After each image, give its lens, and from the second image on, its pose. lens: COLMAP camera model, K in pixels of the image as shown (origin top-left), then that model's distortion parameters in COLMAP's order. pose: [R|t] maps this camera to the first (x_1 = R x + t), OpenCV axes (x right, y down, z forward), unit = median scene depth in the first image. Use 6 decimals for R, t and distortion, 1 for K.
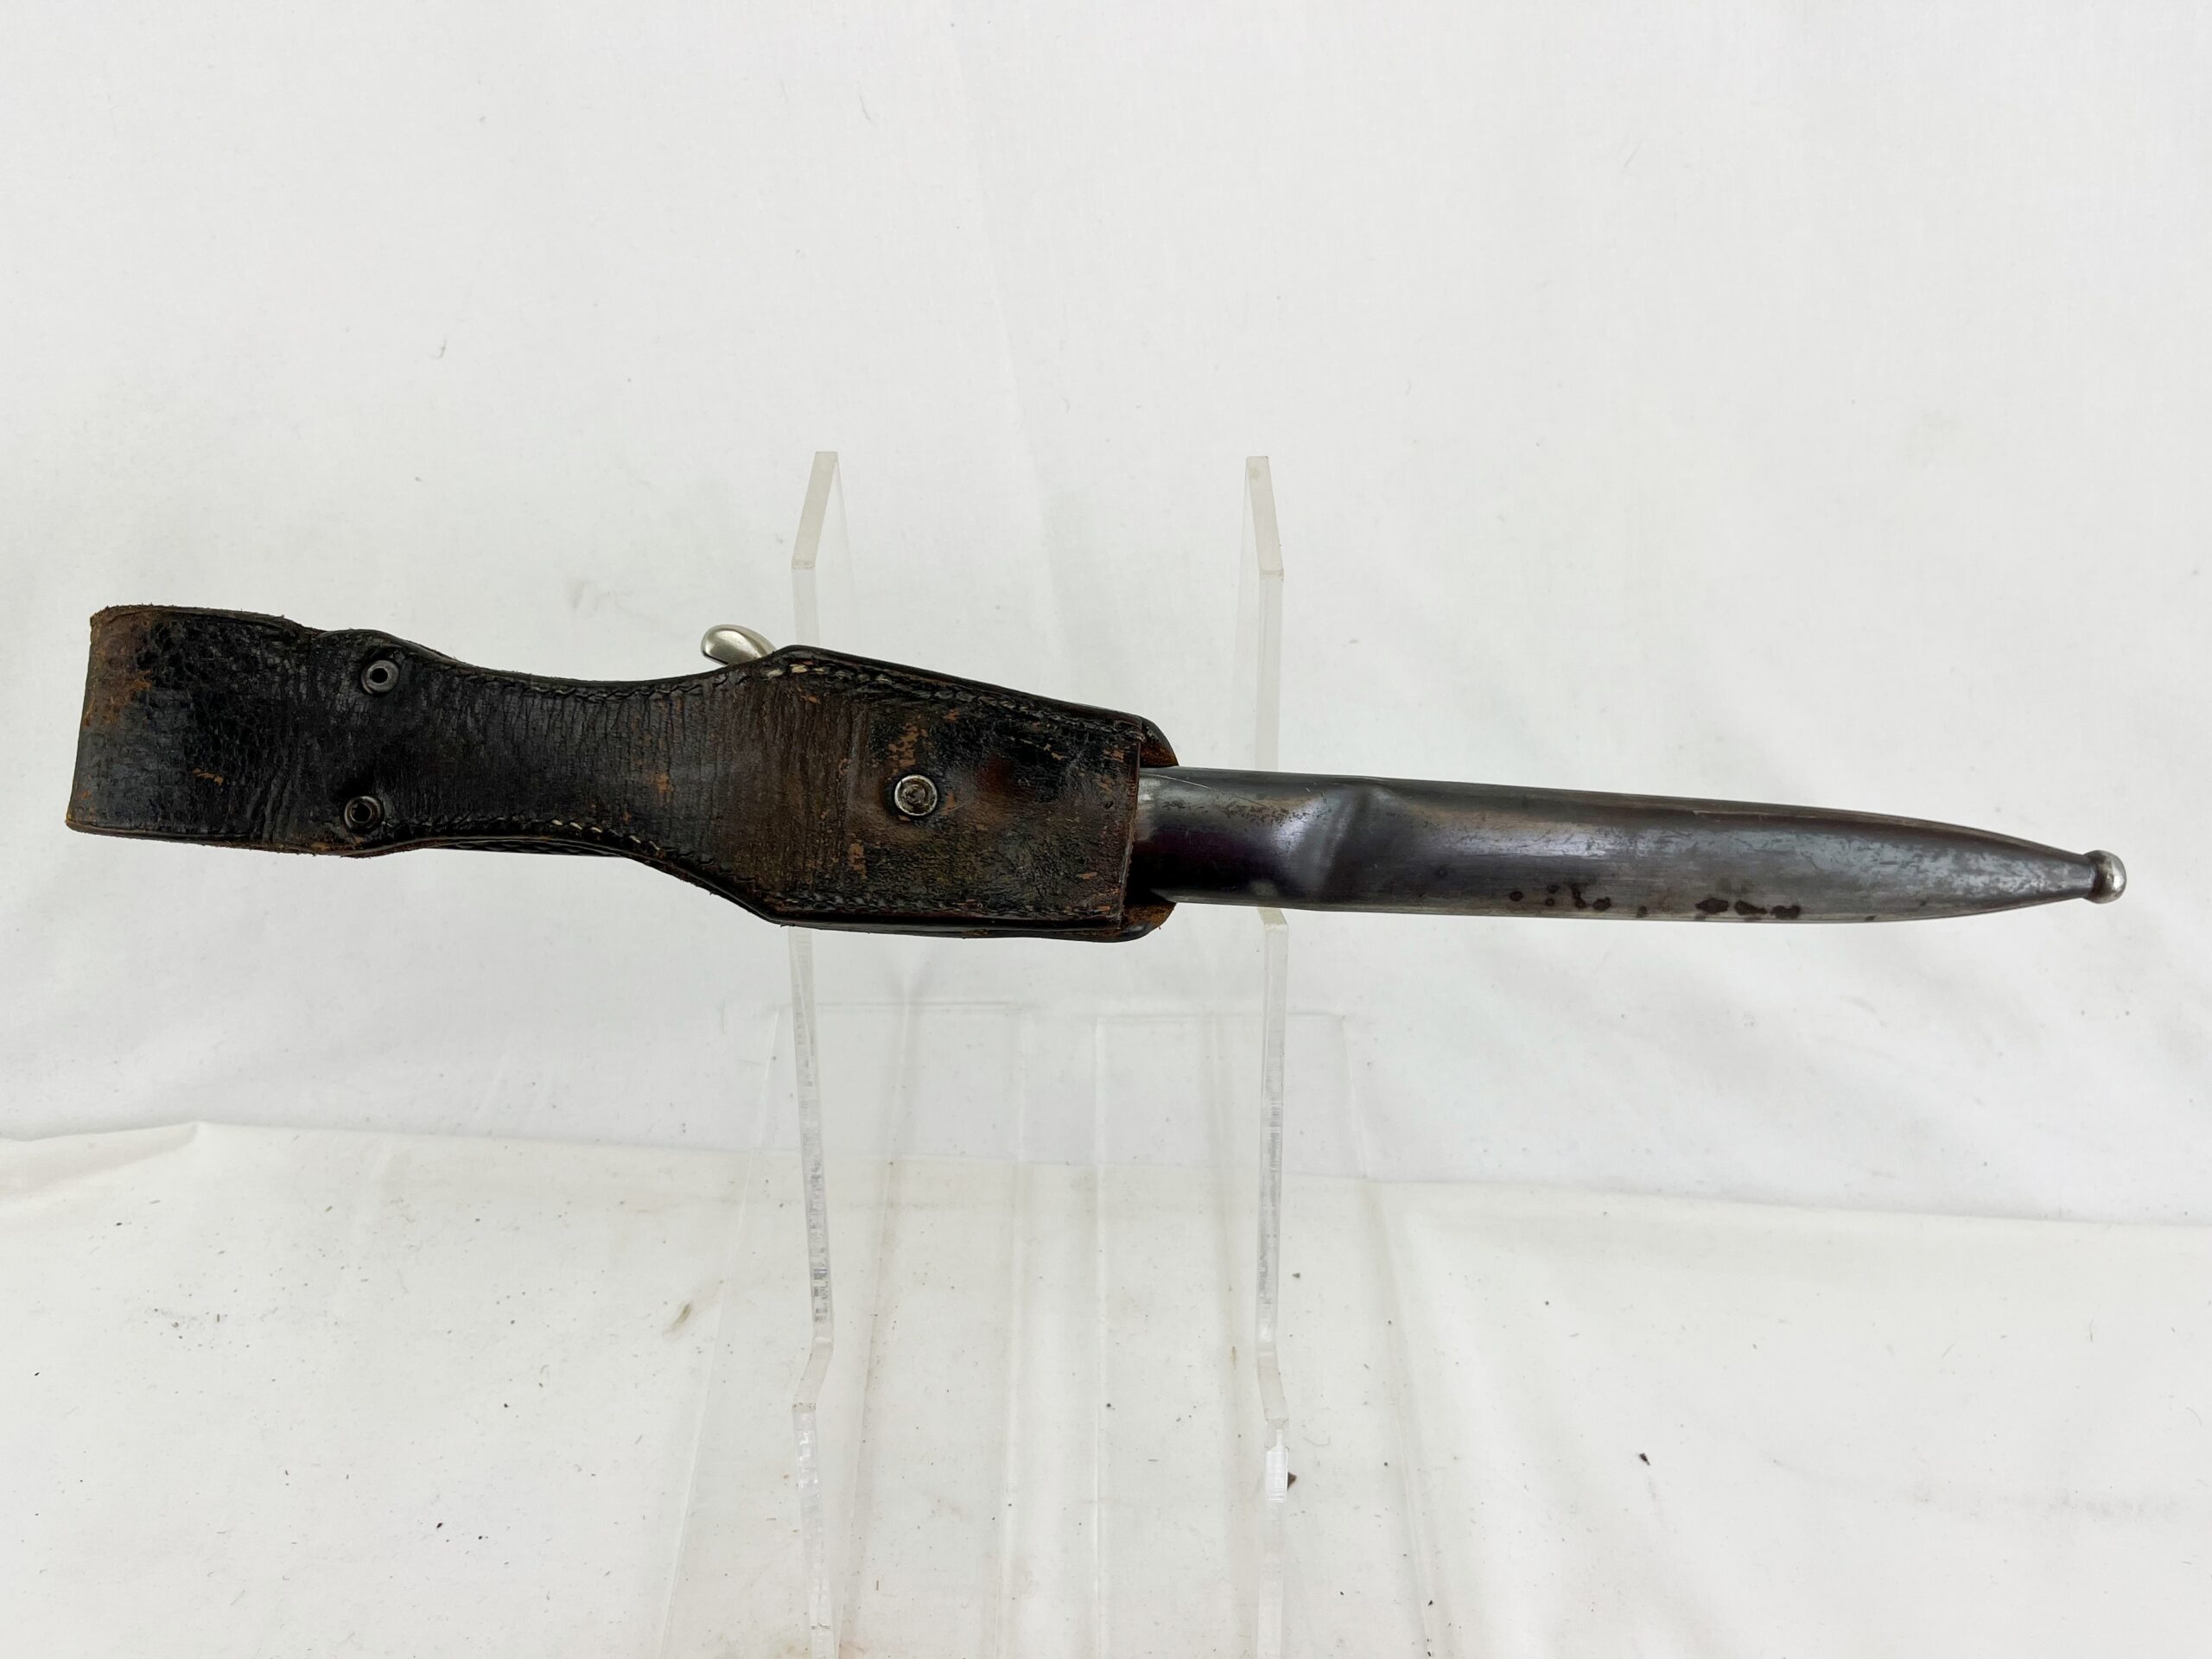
lens RADIAL K [[1673.8, 0, 1133.0], [0, 1673.8, 829.1], [0, 0, 1]] dist [0.025285, -0.051755]
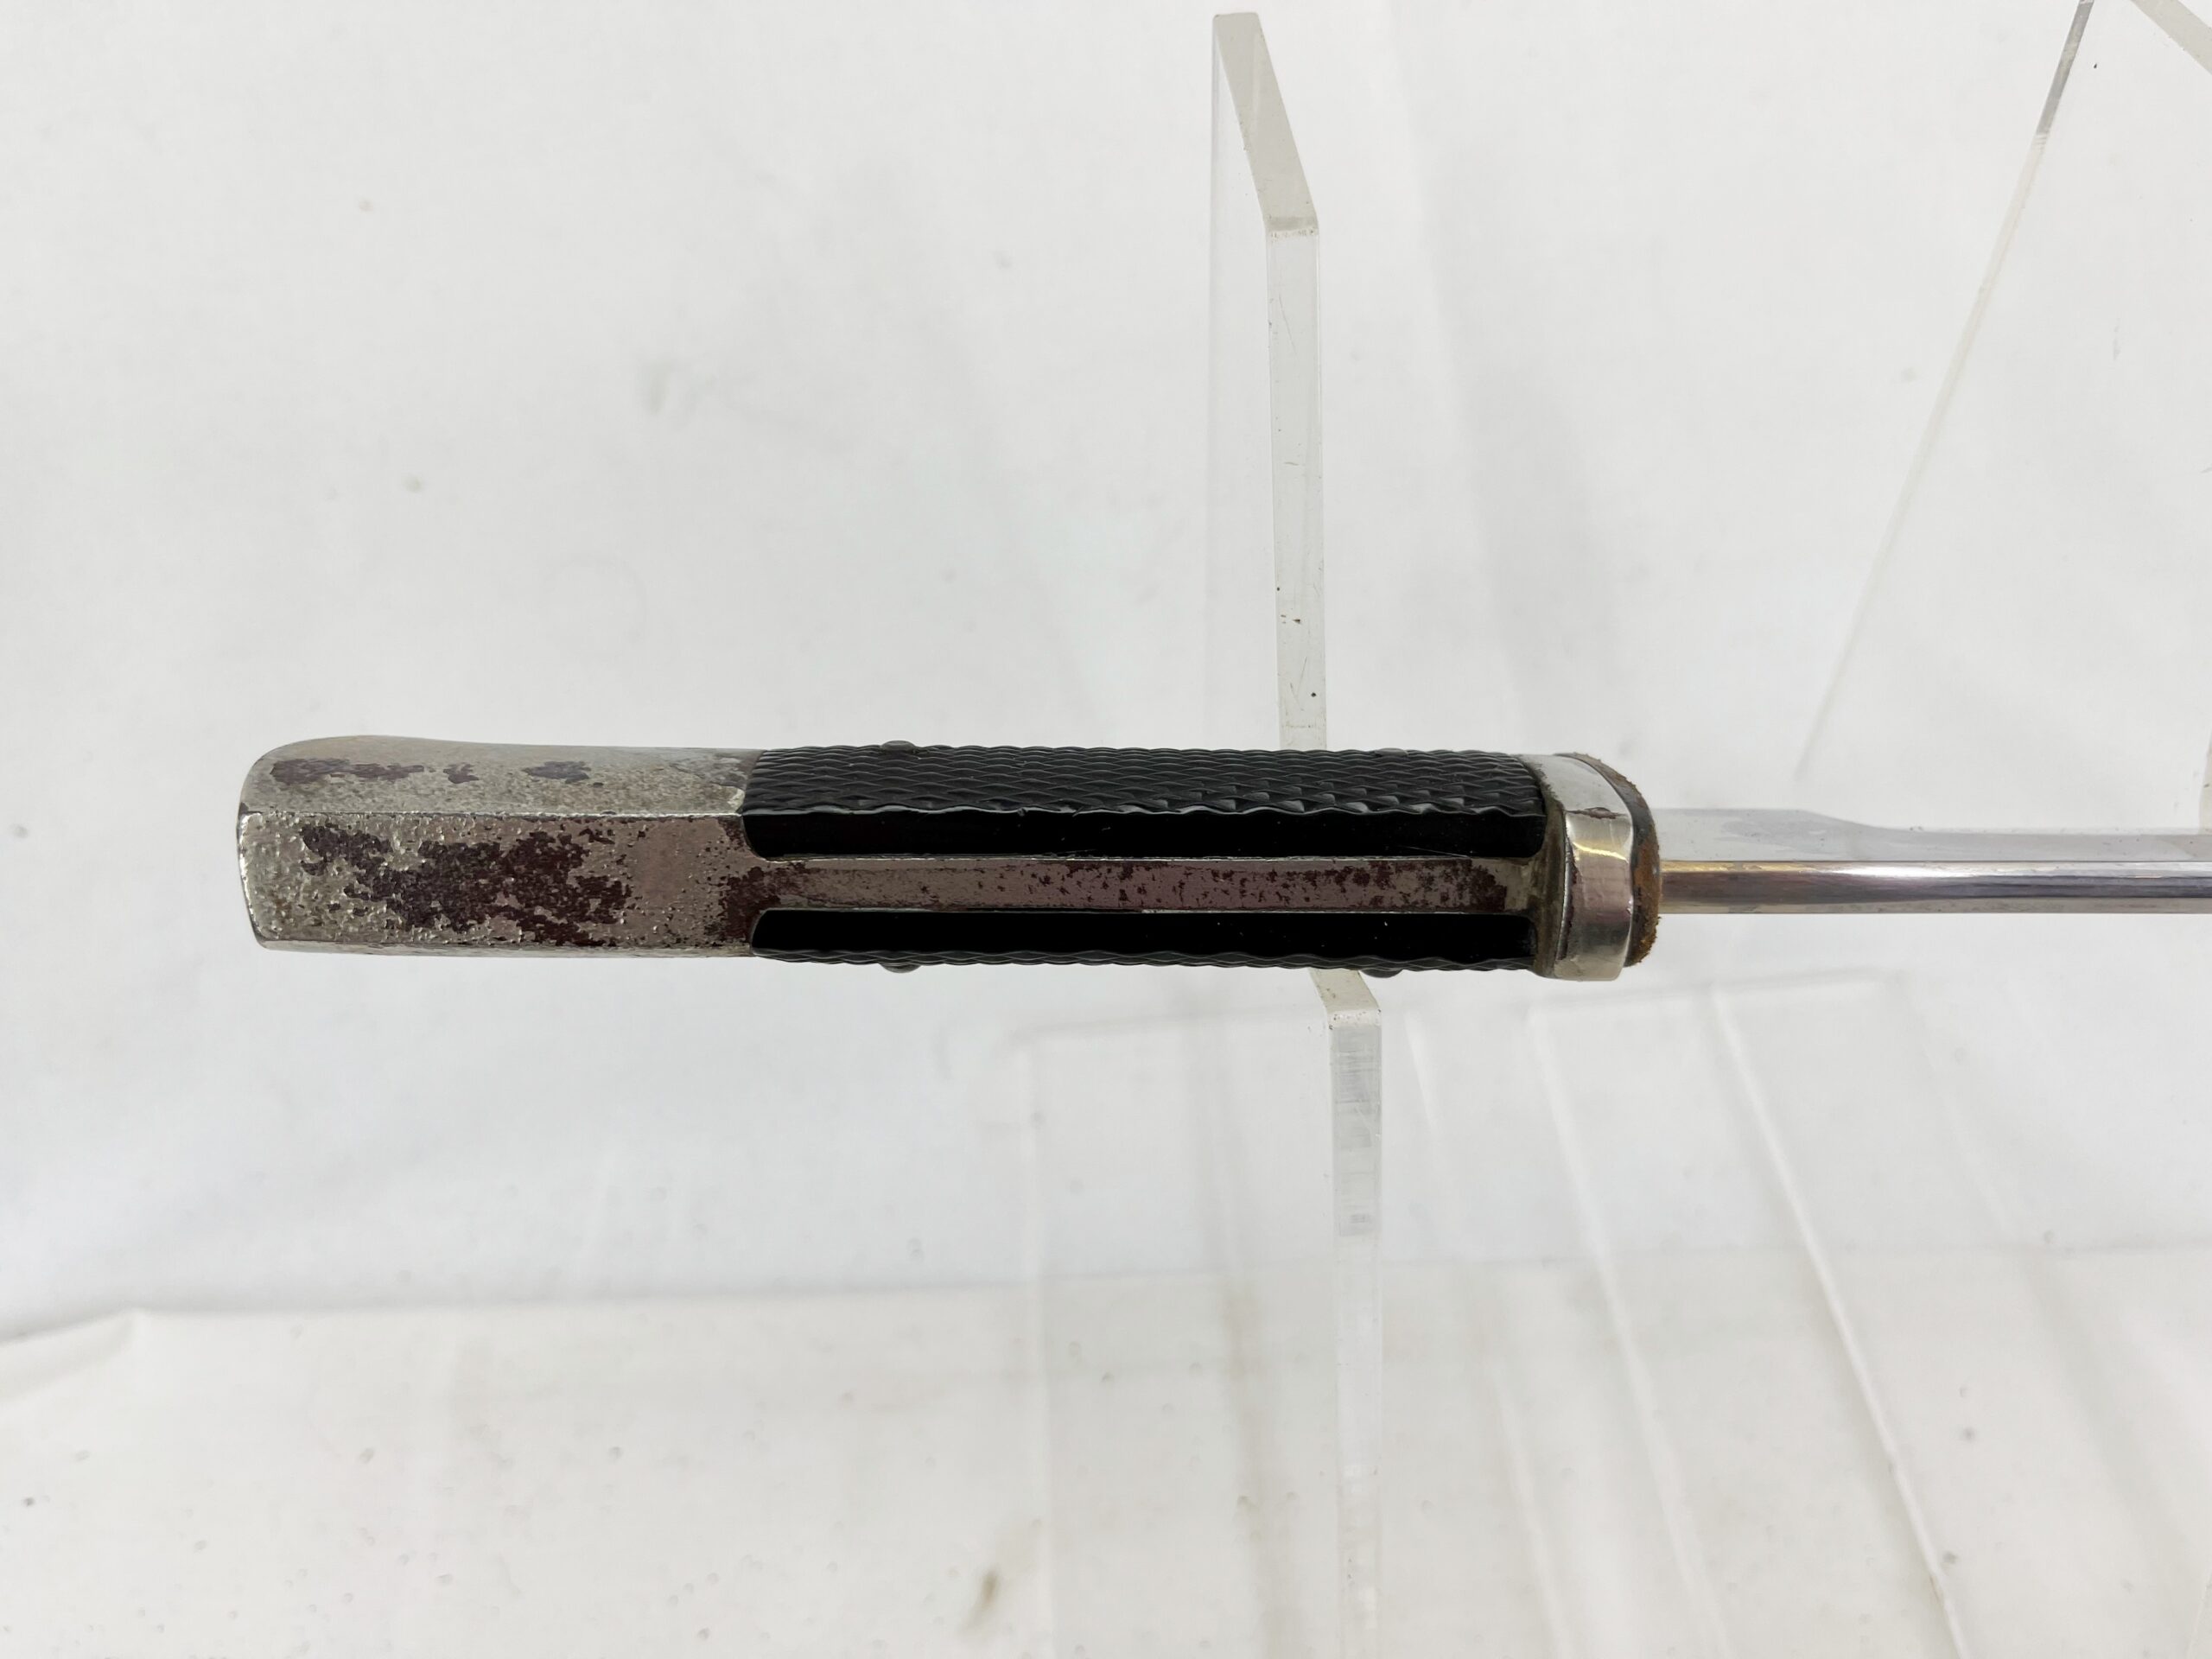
lens RADIAL K [[1673.8, 0, 1079.9], [0, 1673.8, 824.0], [0, 0, 1]] dist [0.025285, -0.051755]
pose [[0.996627, -0.081512, 0.009484, -0.209666], [0.080178, 0.991848, 0.099041, -0.036612], [-0.017479, -0.097947, 0.995038, 0.414719]]
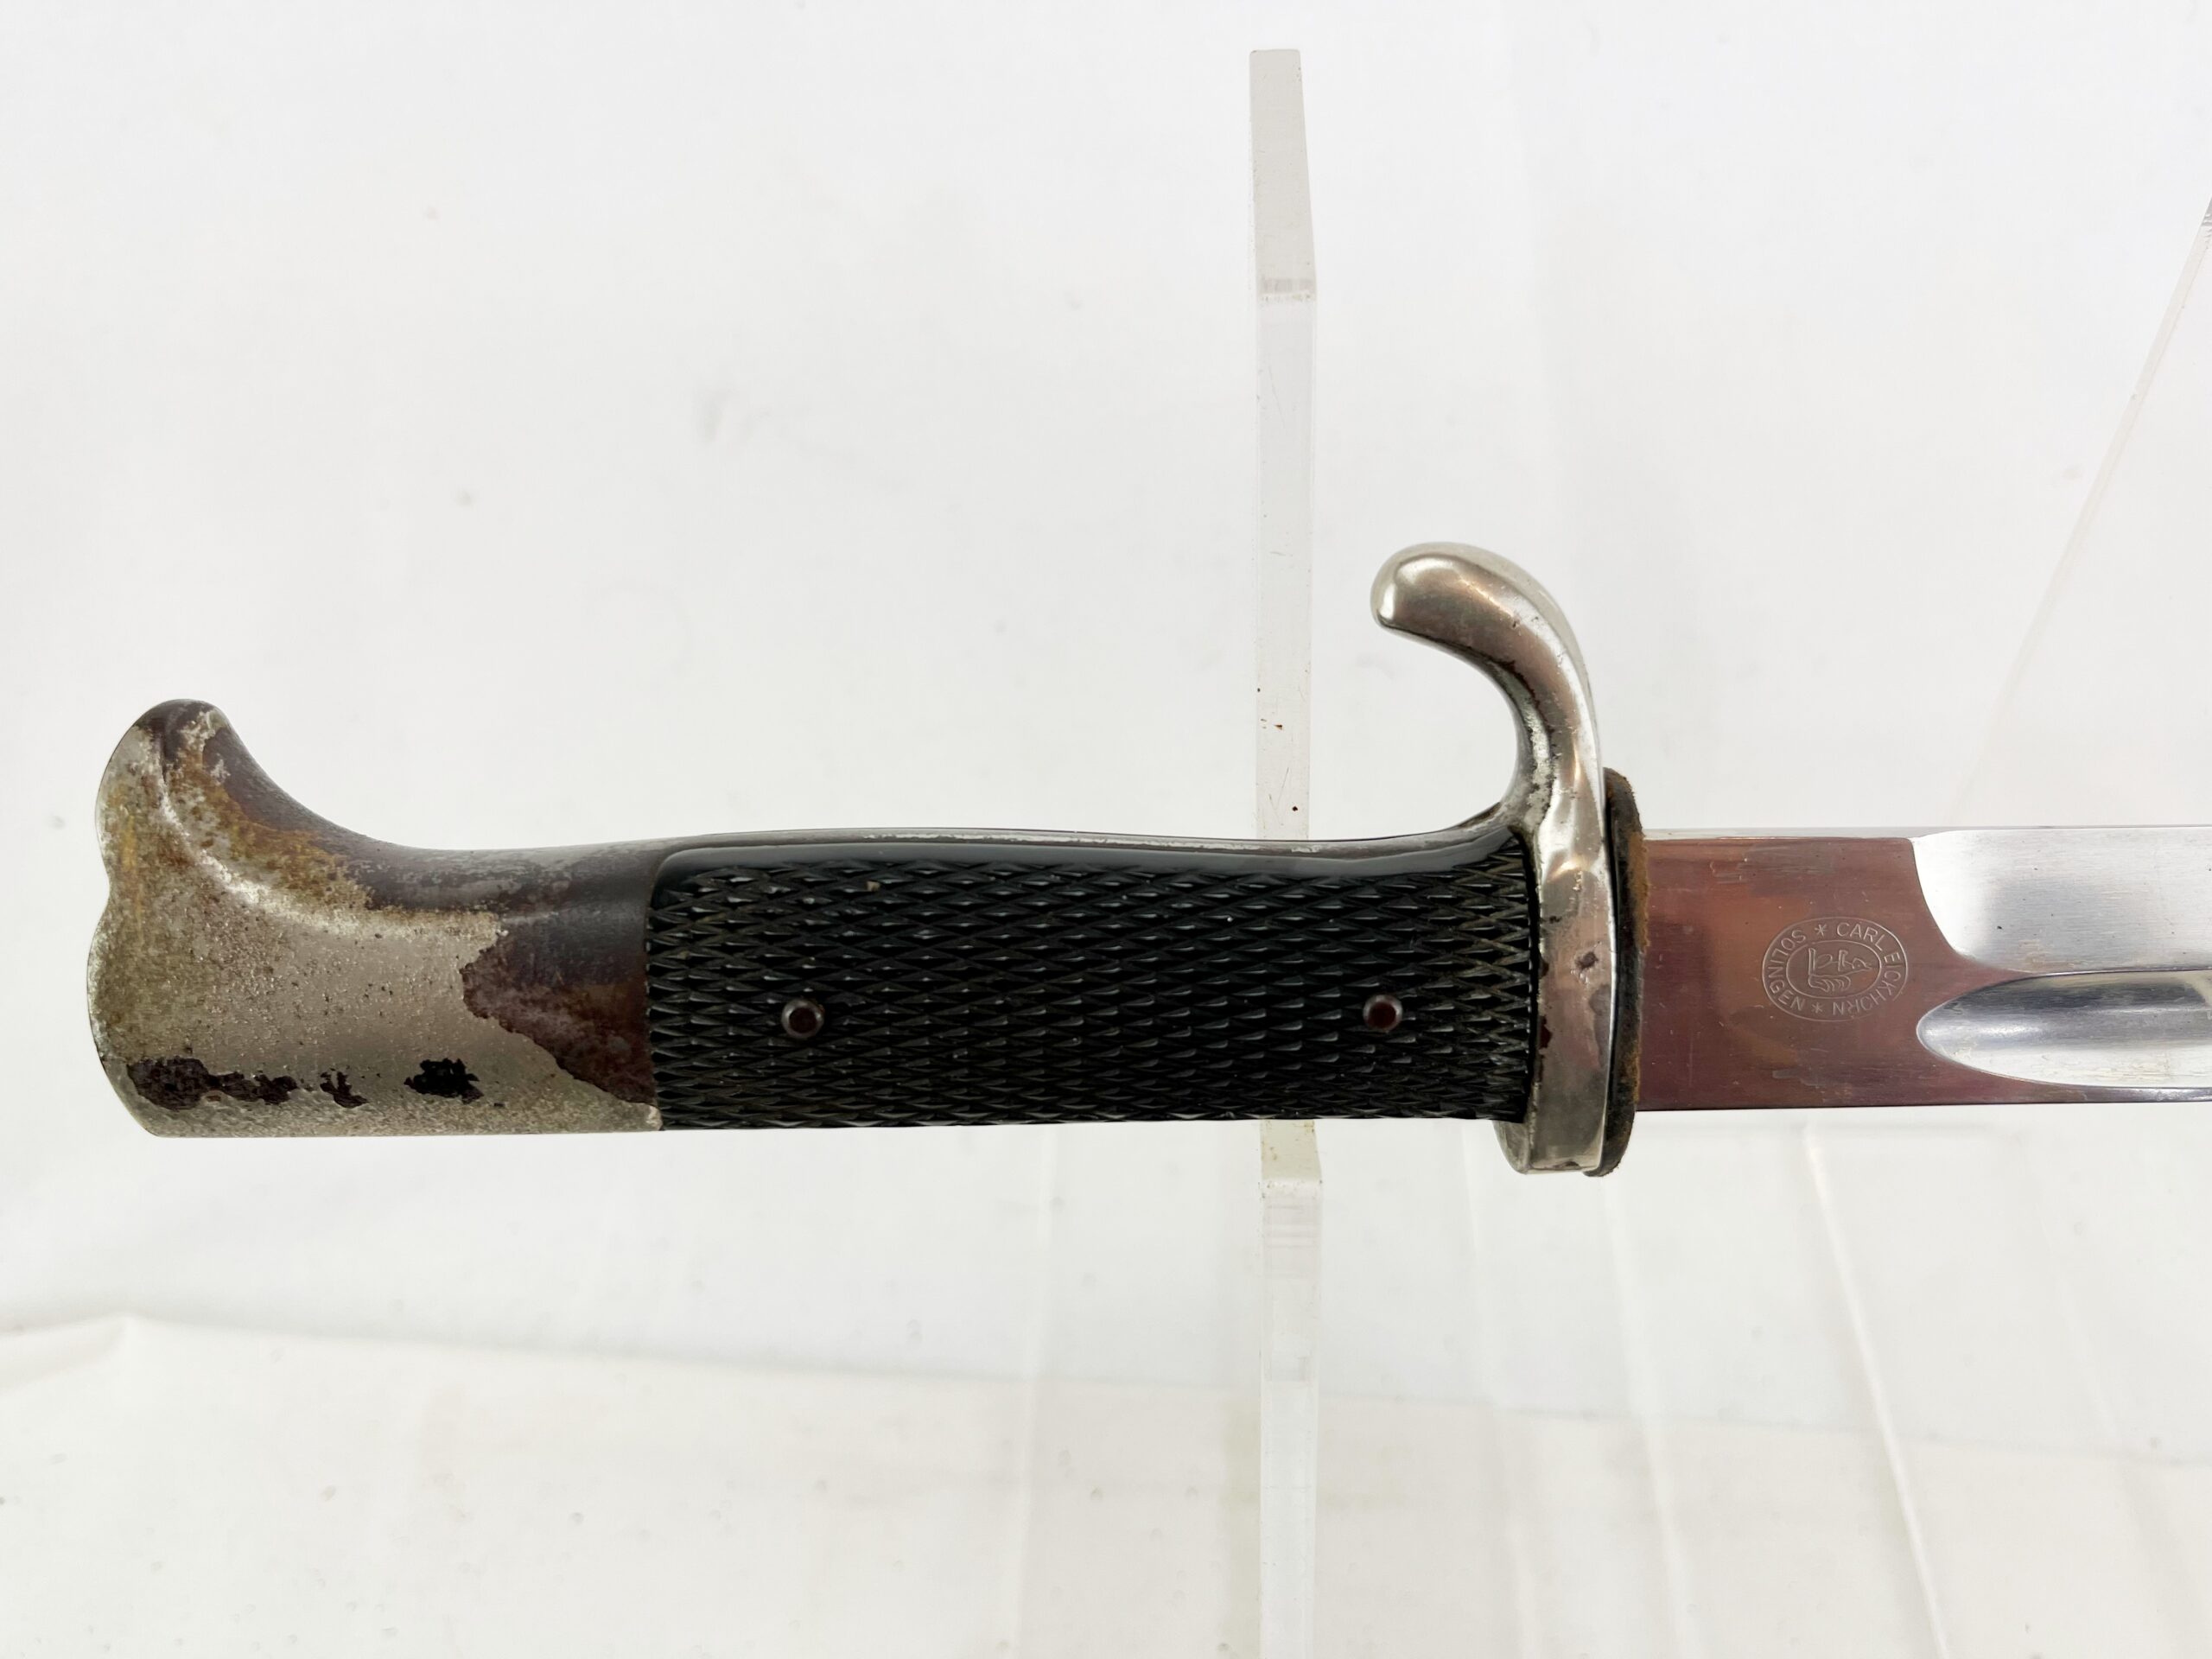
lens RADIAL K [[1673.8, 0, 1106.5], [0, 1673.8, 831.1], [0, 0, 1]] dist [0.025285, -0.051755]
pose [[0.997454, -0.004973, -0.071143, -0.165052], [0.010961, 0.996404, 0.084019, -0.048274], [0.070469, -0.084585, 0.993921, 0.453722]]
